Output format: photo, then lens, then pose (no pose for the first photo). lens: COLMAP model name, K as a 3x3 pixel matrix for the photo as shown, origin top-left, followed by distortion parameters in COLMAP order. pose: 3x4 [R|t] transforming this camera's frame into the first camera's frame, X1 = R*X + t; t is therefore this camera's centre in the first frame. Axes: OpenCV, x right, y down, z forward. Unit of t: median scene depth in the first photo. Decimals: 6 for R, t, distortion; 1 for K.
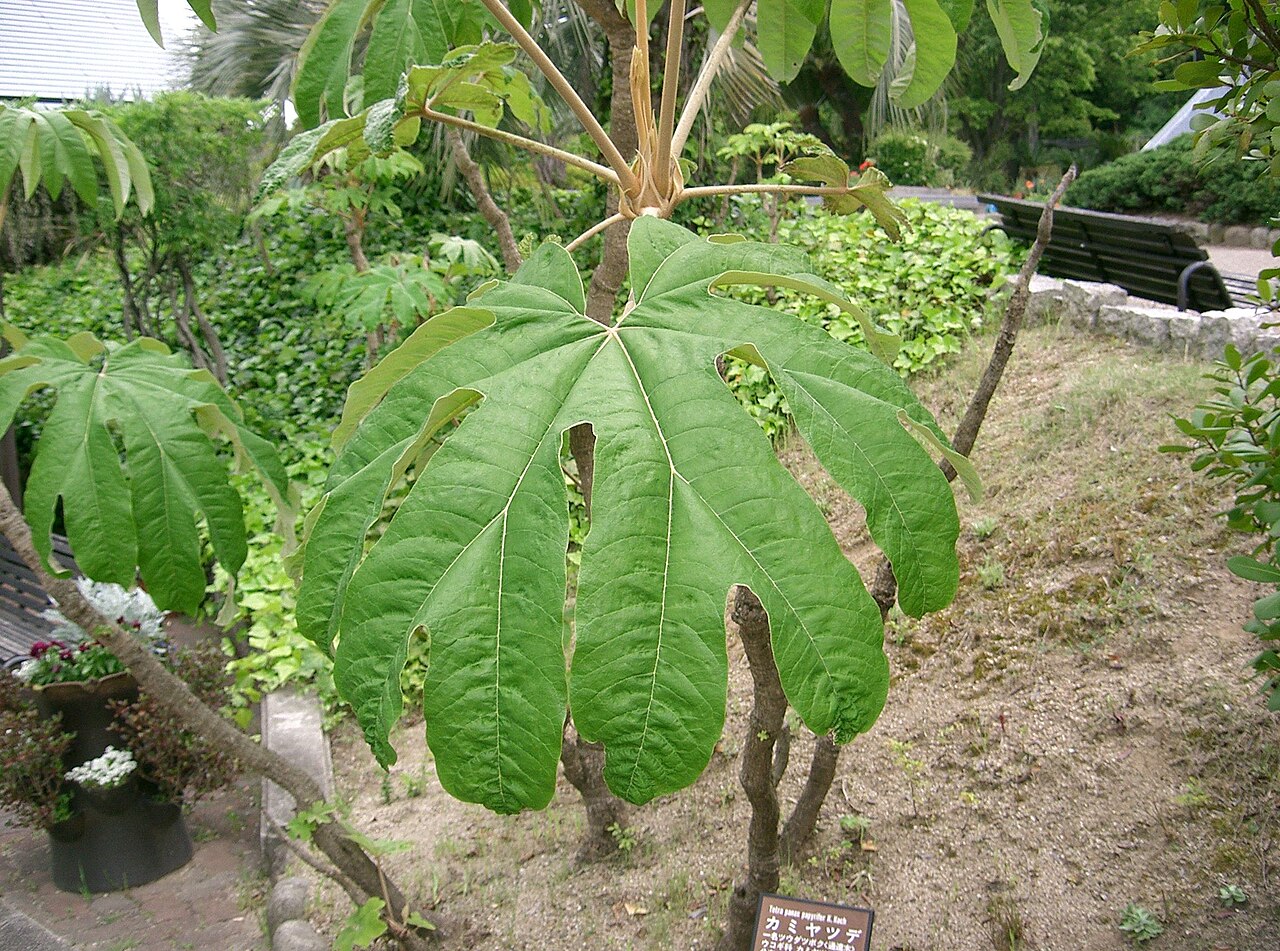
lens RADIAL K [[1530.1, 0, 640.0], [0, 1530.1, 475.5], [0, 0, 1]] dist [-0.140259, -0.019308]
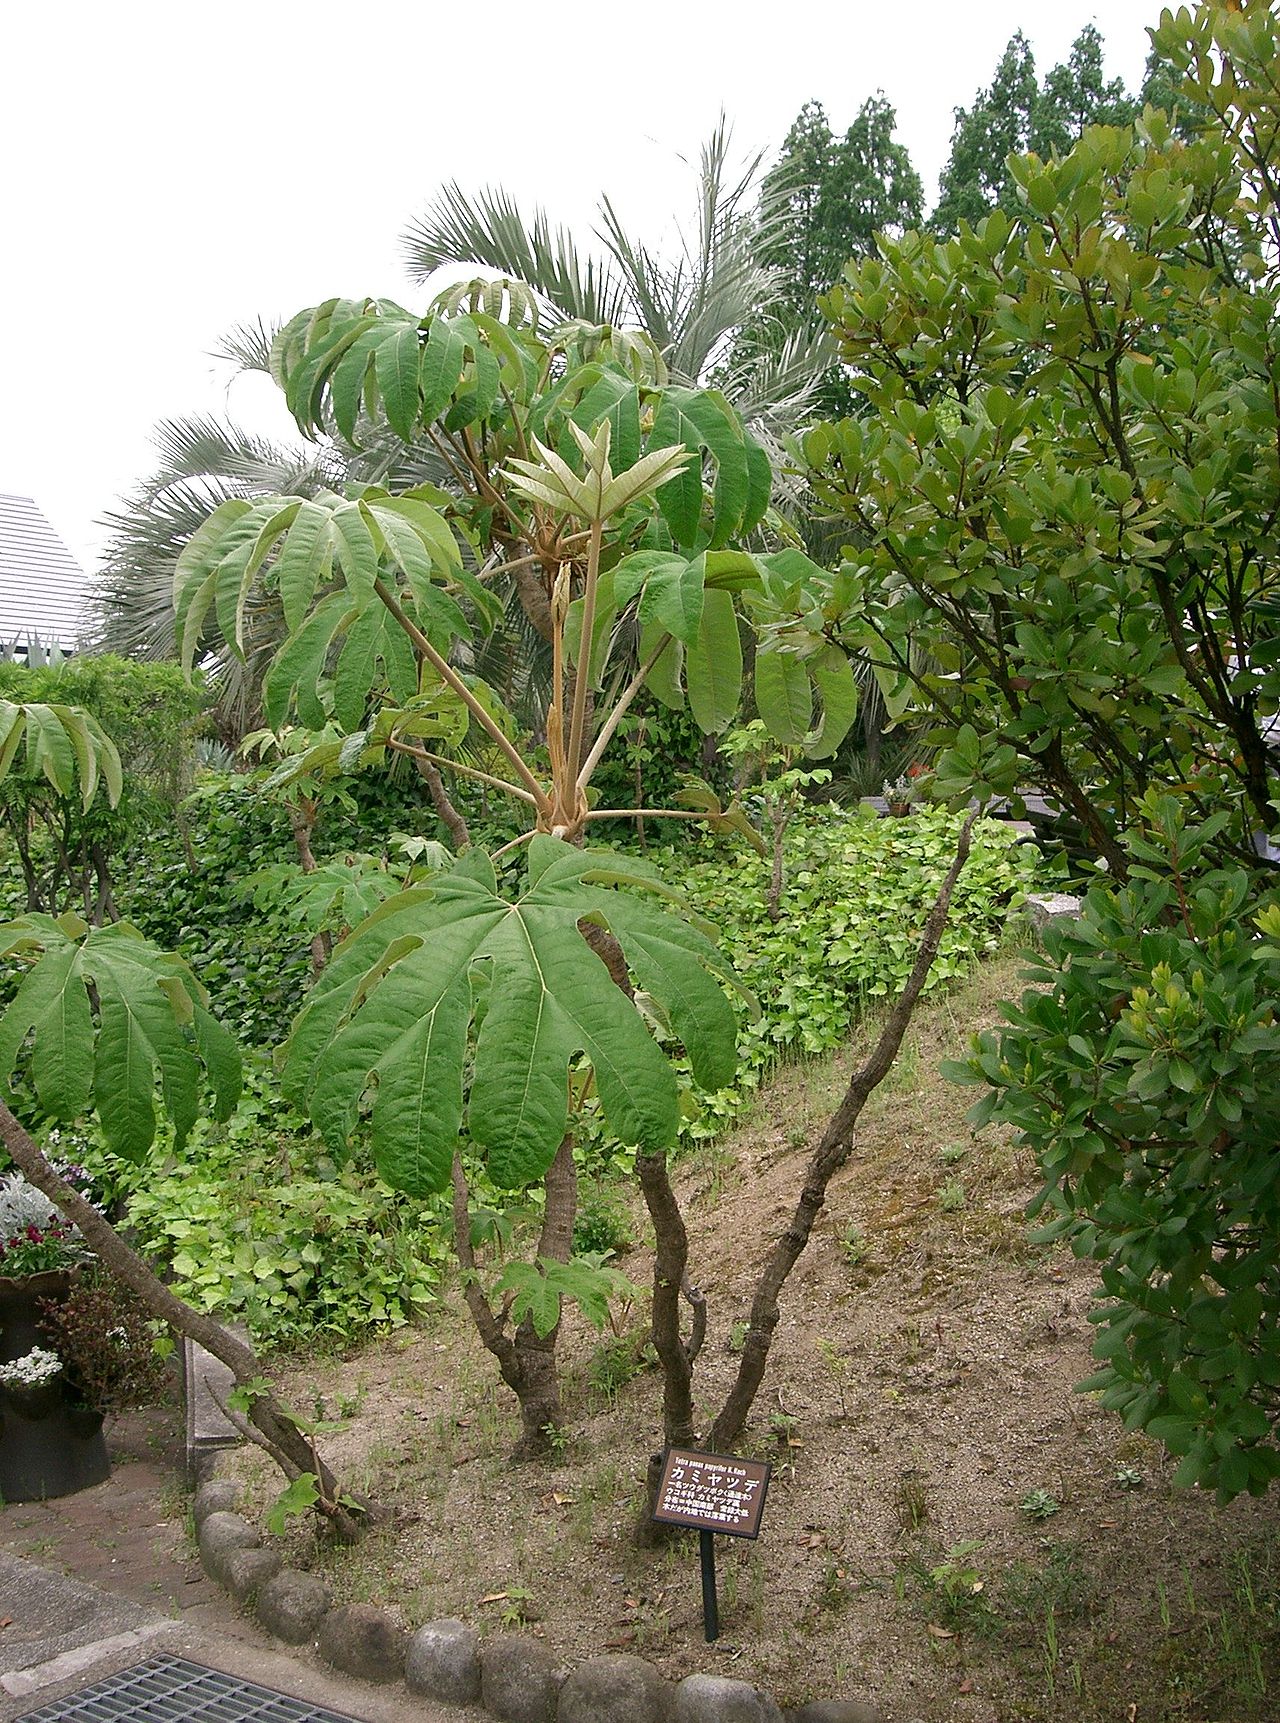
lens RADIAL K [[2059.6, 0, 640.0], [0, 2059.6, 861.5], [0, 0, 1]] dist [-0.140259, -0.019308]
pose [[0.999557, 0.026451, -0.013670, 0.043680], [-0.028146, 0.989182, -0.143971, 0.046367], [0.009714, 0.144292, 0.989487, -0.320175]]
